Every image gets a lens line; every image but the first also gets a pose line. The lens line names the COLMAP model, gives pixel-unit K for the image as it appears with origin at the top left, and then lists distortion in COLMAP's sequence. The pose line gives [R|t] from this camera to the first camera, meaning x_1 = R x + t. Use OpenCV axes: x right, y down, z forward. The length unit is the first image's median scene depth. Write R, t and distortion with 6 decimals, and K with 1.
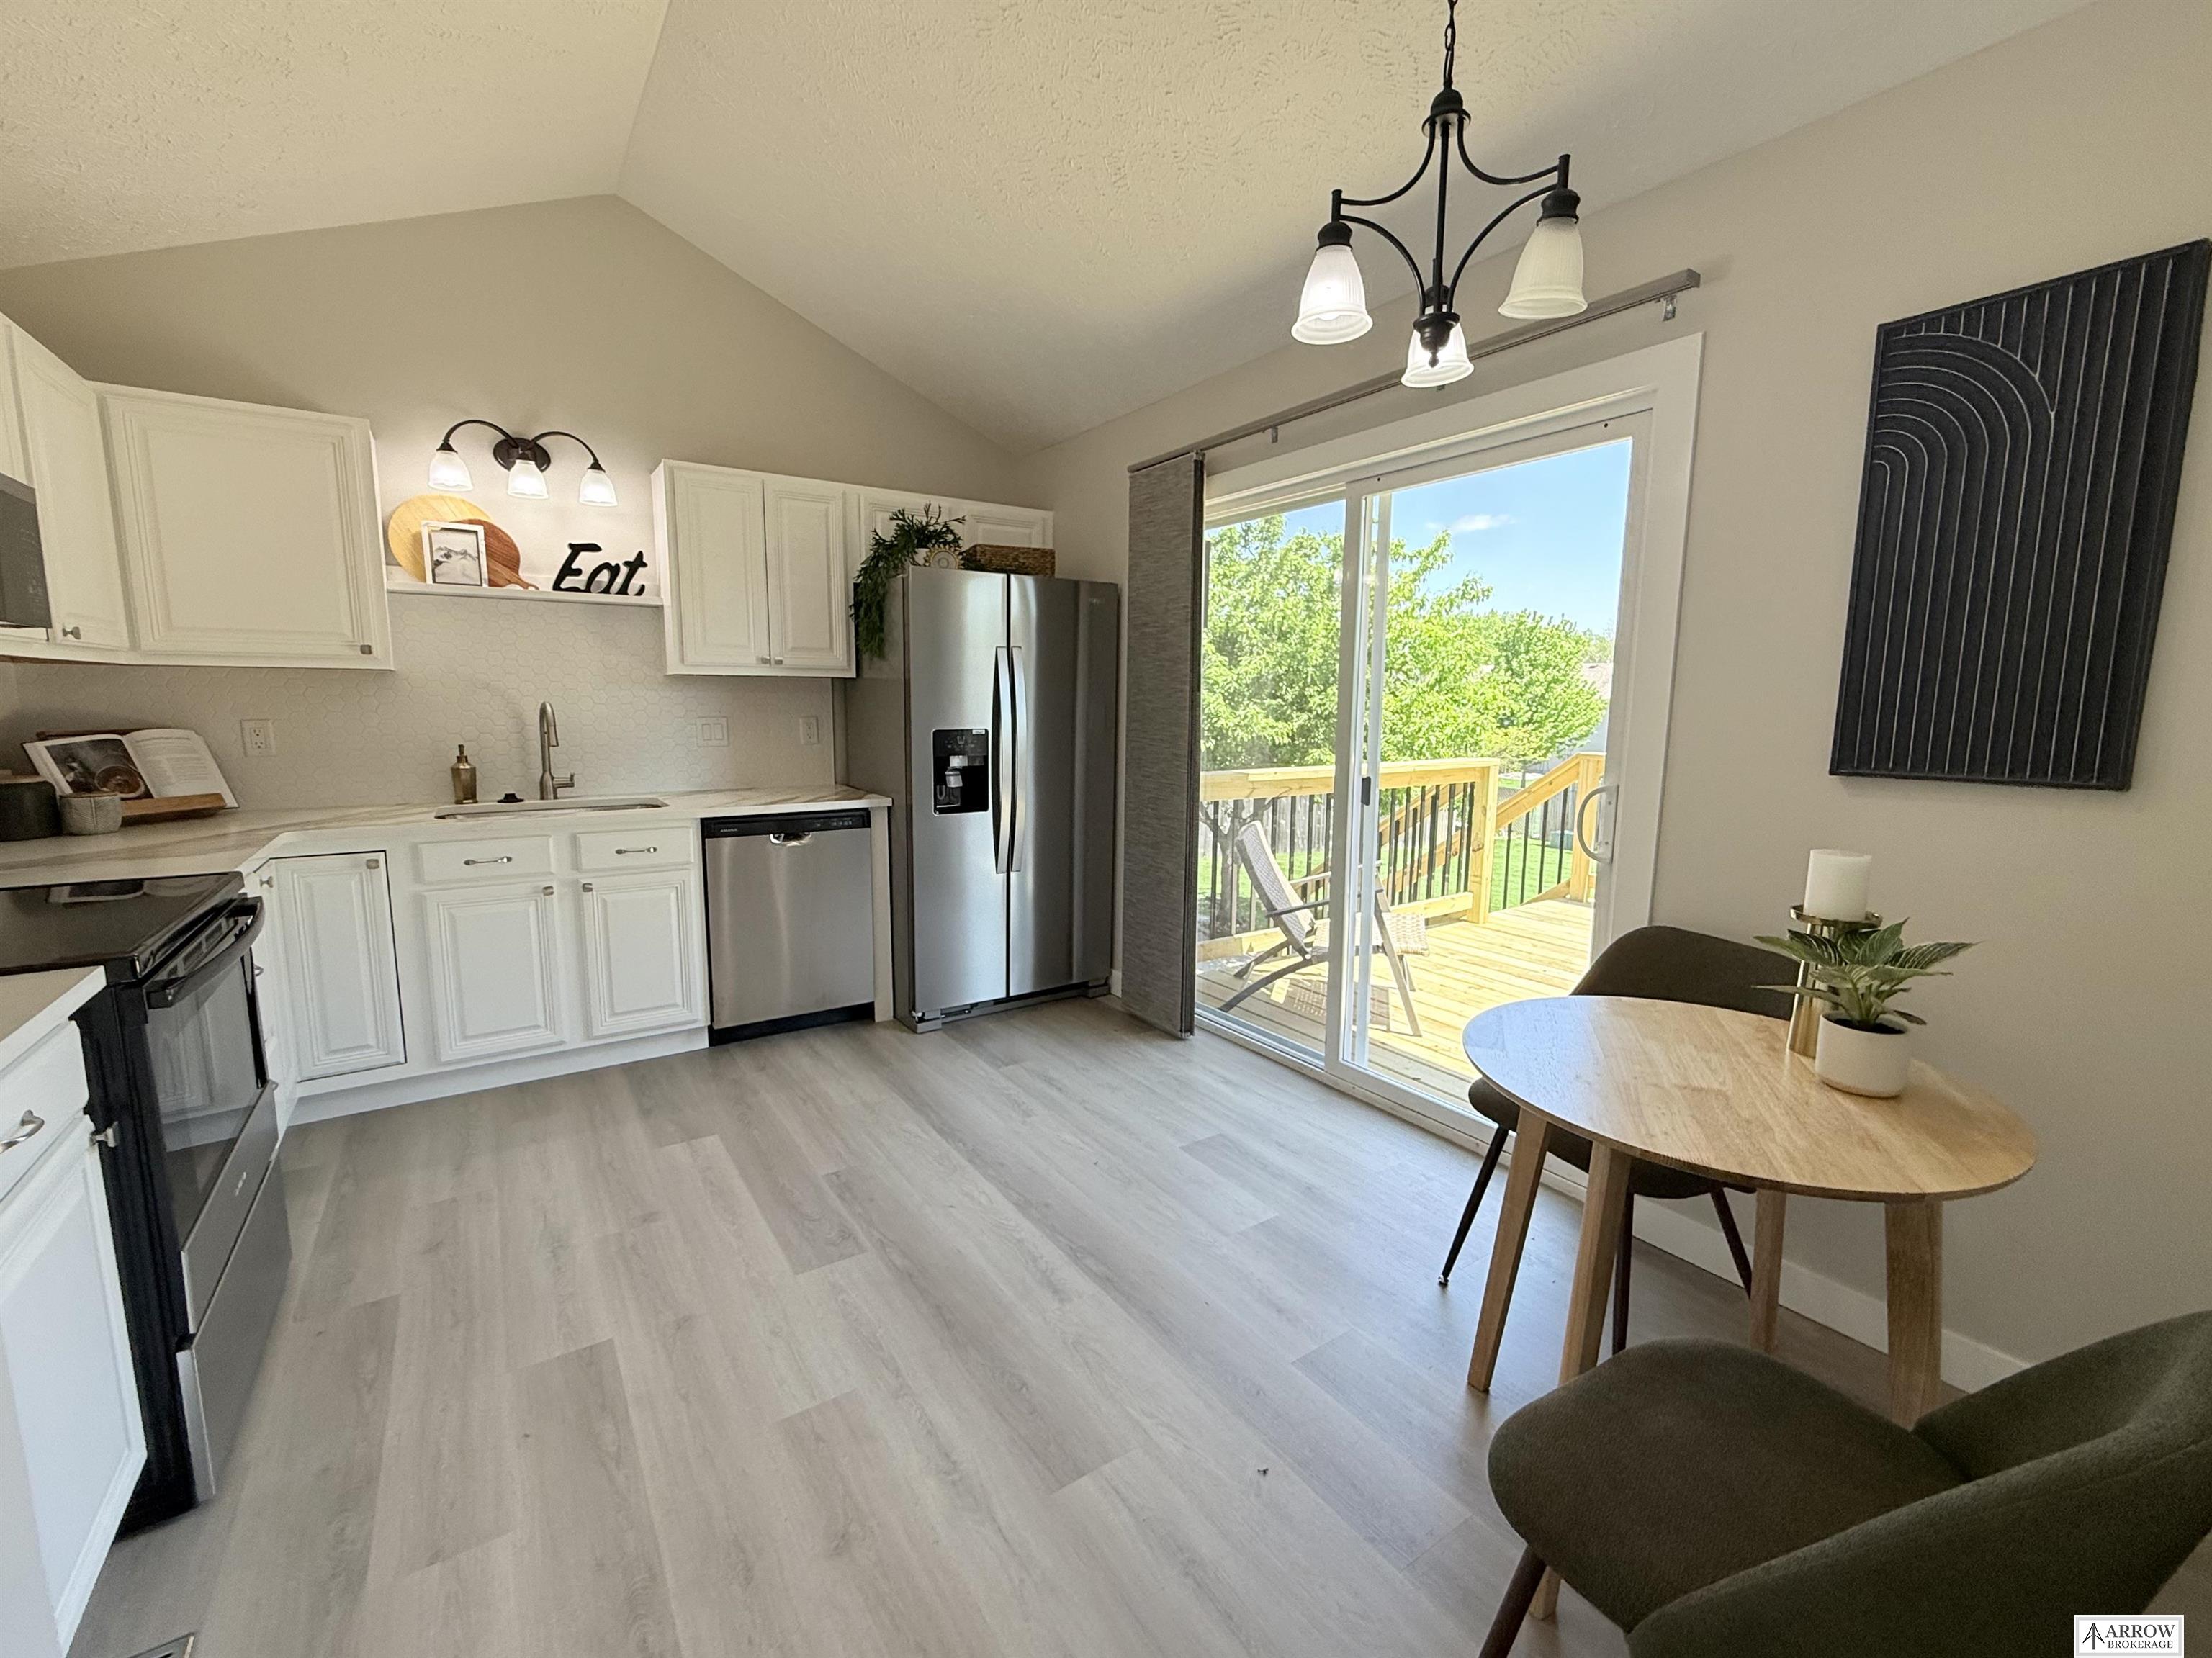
lens RADIAL K [[889.2, 0, 1089.8], [0, 889.2, 821.1], [0, 0, 1]] dist [-0.000458, -0.001182]
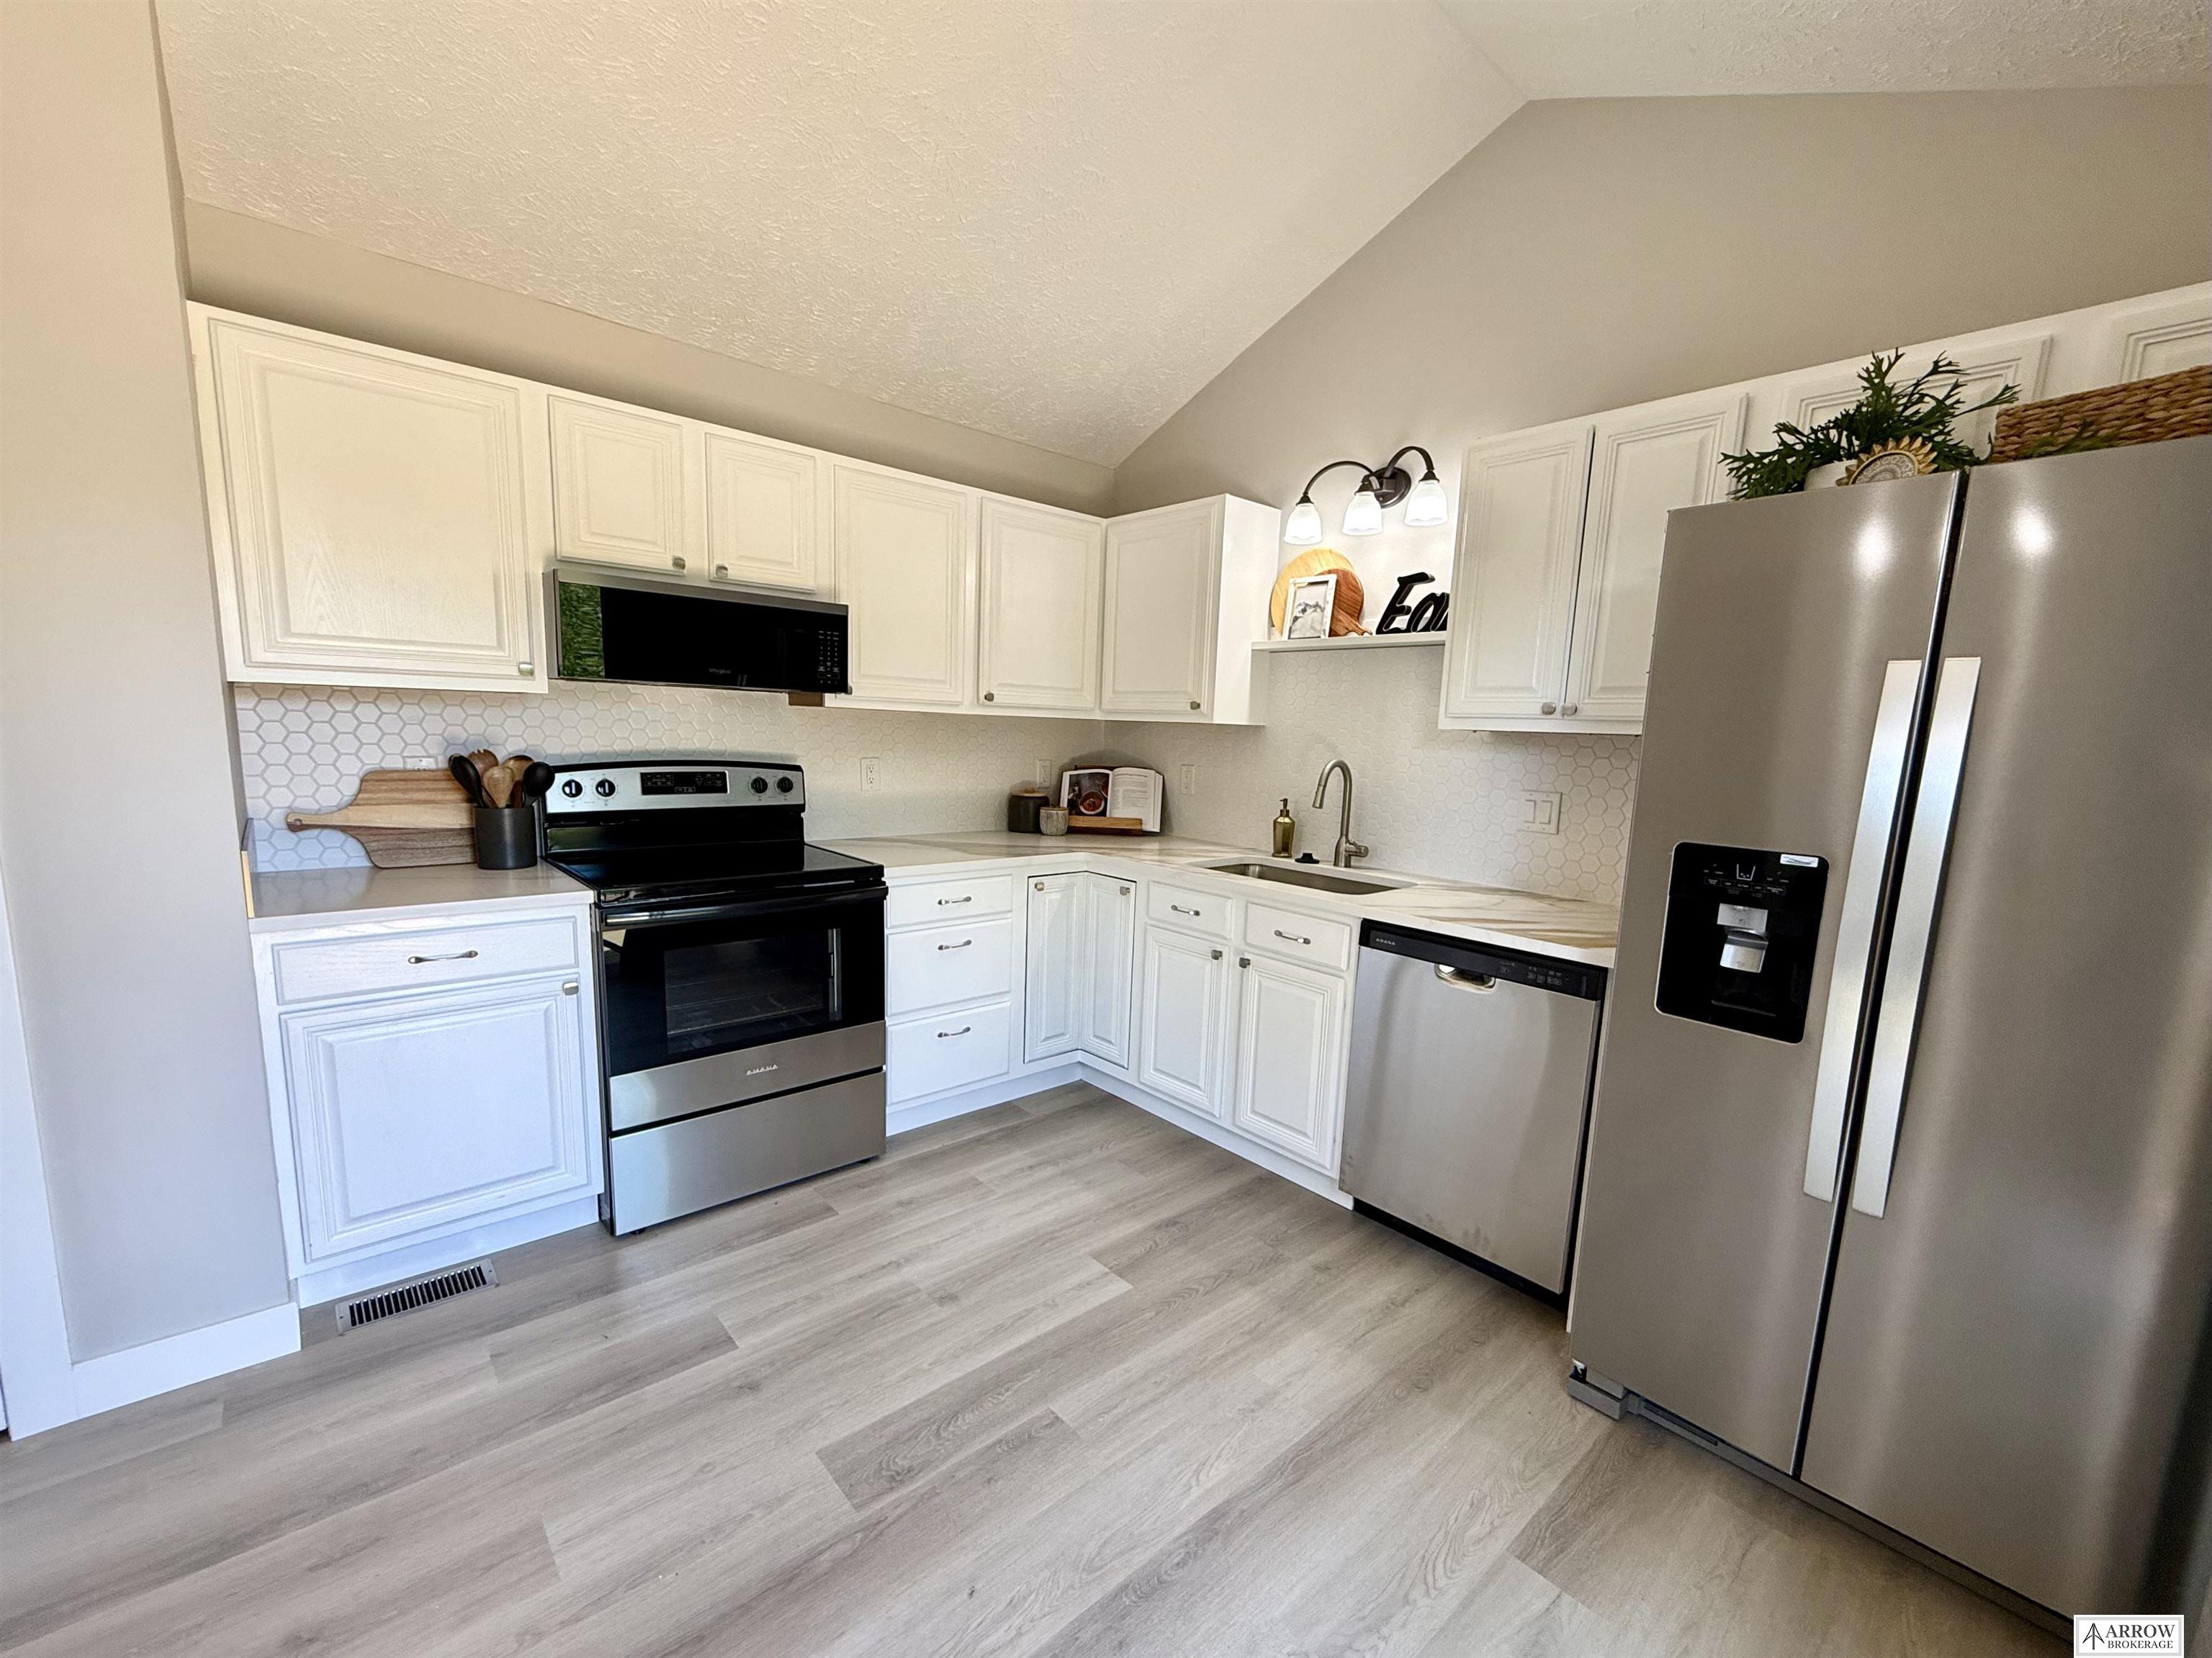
lens RADIAL K [[889.2, 0, 1054.1], [0, 889.2, 863.1], [0, 0, 1]] dist [-0.000458, -0.001182]
pose [[0.157065, 0.147162, -0.976562, 0.255900], [-0.173926, 0.977502, 0.119330, -0.093131], [0.972152, 0.151107, 0.179127, 0.601172]]
